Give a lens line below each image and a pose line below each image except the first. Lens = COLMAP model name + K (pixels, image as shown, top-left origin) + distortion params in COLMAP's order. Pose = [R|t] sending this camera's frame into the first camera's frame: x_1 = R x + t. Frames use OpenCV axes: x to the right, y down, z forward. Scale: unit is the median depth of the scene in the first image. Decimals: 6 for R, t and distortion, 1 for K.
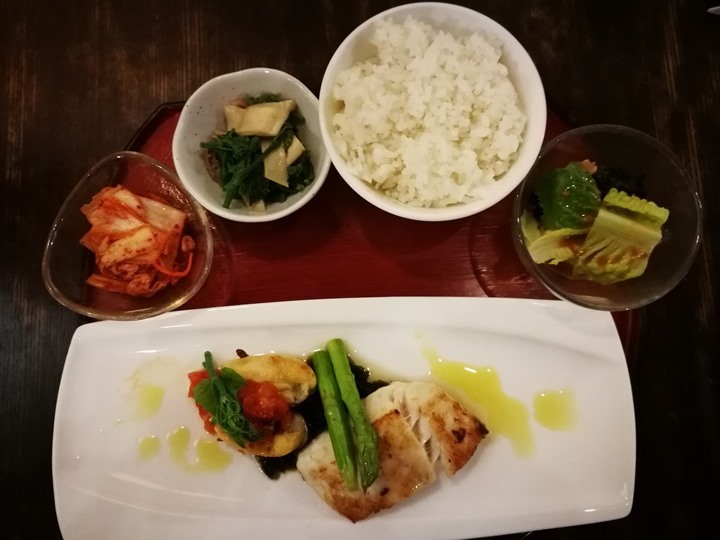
lens RADIAL K [[605.2, 0, 345.0], [0, 605.2, 270.0], [0, 0, 1]] dist [-0.053970, -0.002619]
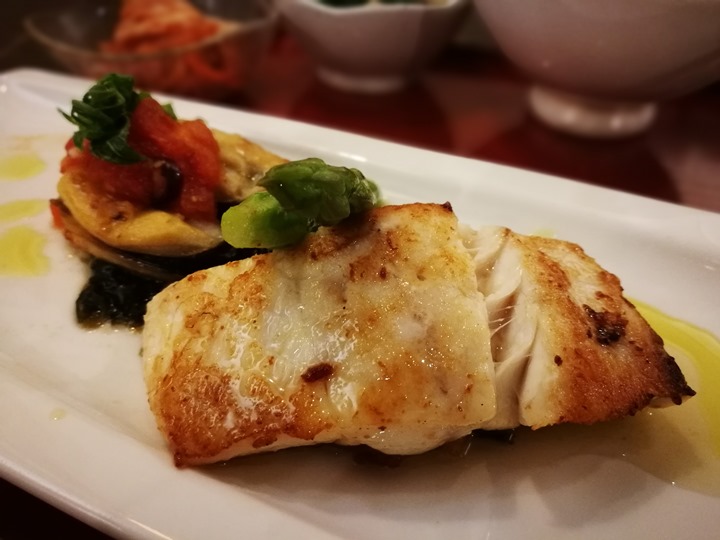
lens RADIAL K [[605.2, 0, 345.0], [0, 605.2, 270.0], [0, 0, 1]] dist [-0.053970, -0.002619]
pose [[0.896912, 0.290574, -0.333340, 0.162862], [-0.438358, 0.683488, -0.583684, 0.500004], [0.058231, 0.669636, 0.740404, 0.731183]]
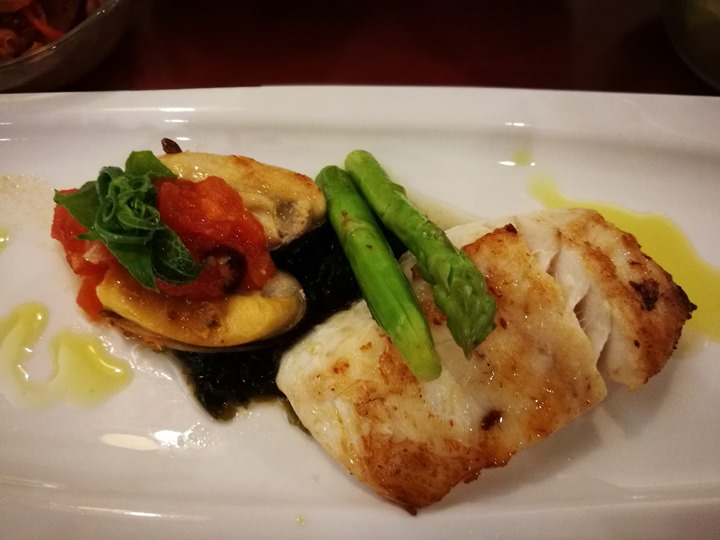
lens RADIAL K [[626.5, 0, 360.0], [0, 626.5, 270.0], [0, 0, 1]] dist [-0.047822, 0.001587]
pose [[0.998213, 0.024072, 0.054697, -0.048529], [-0.007798, 0.959924, -0.280151, 0.386740], [-0.059249, 0.279224, 0.958396, 0.562758]]
